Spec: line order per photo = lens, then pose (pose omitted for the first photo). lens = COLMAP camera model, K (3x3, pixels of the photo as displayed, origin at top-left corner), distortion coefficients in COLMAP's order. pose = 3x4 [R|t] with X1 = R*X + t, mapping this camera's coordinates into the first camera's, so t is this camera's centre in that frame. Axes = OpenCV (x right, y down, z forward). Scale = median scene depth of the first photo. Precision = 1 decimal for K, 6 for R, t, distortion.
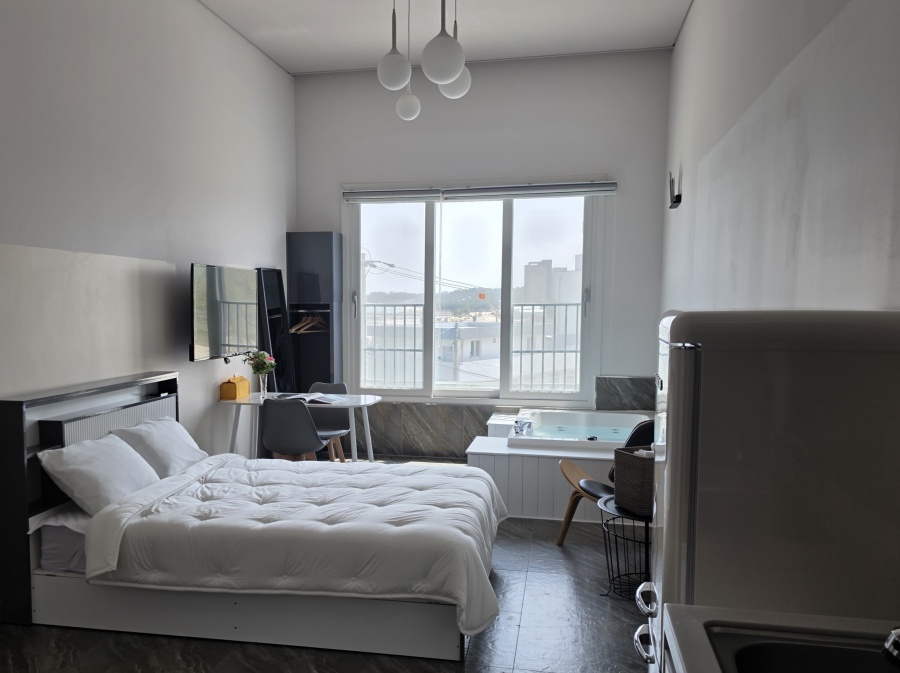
lens RADIAL K [[707.4, 0, 447.7], [0, 707.4, 313.8], [0, 0, 1]] dist [0.112476, -0.175460]
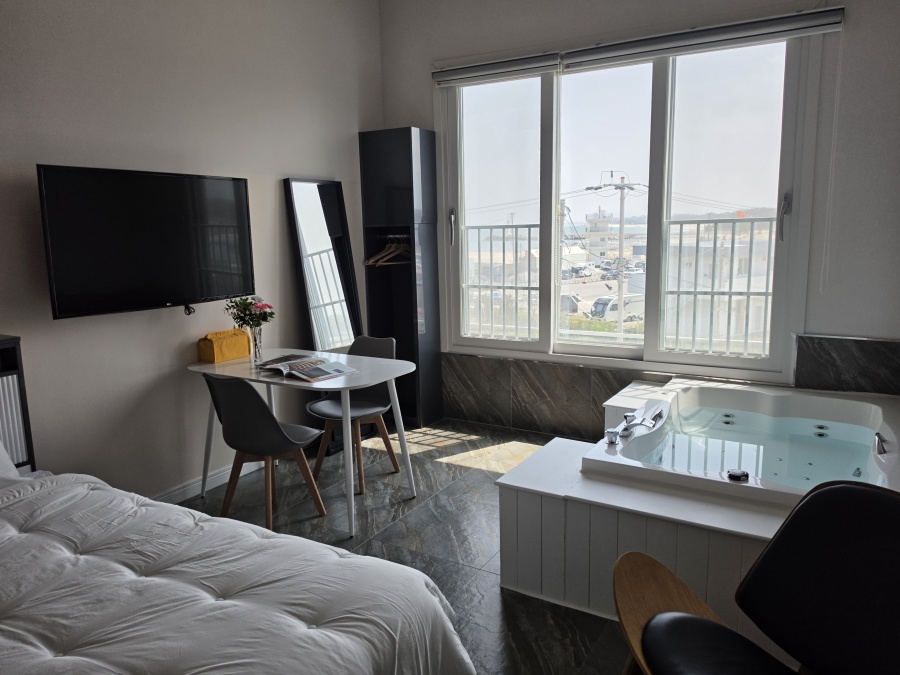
lens RADIAL K [[707.4, 0, 447.7], [0, 707.4, 314.8], [0, 0, 1]] dist [0.112476, -0.175460]
pose [[0.952547, 0.021022, -0.303664, 0.101818], [0.012447, 0.994088, 0.107862, -0.001462], [0.304136, -0.106524, 0.946654, 0.291585]]
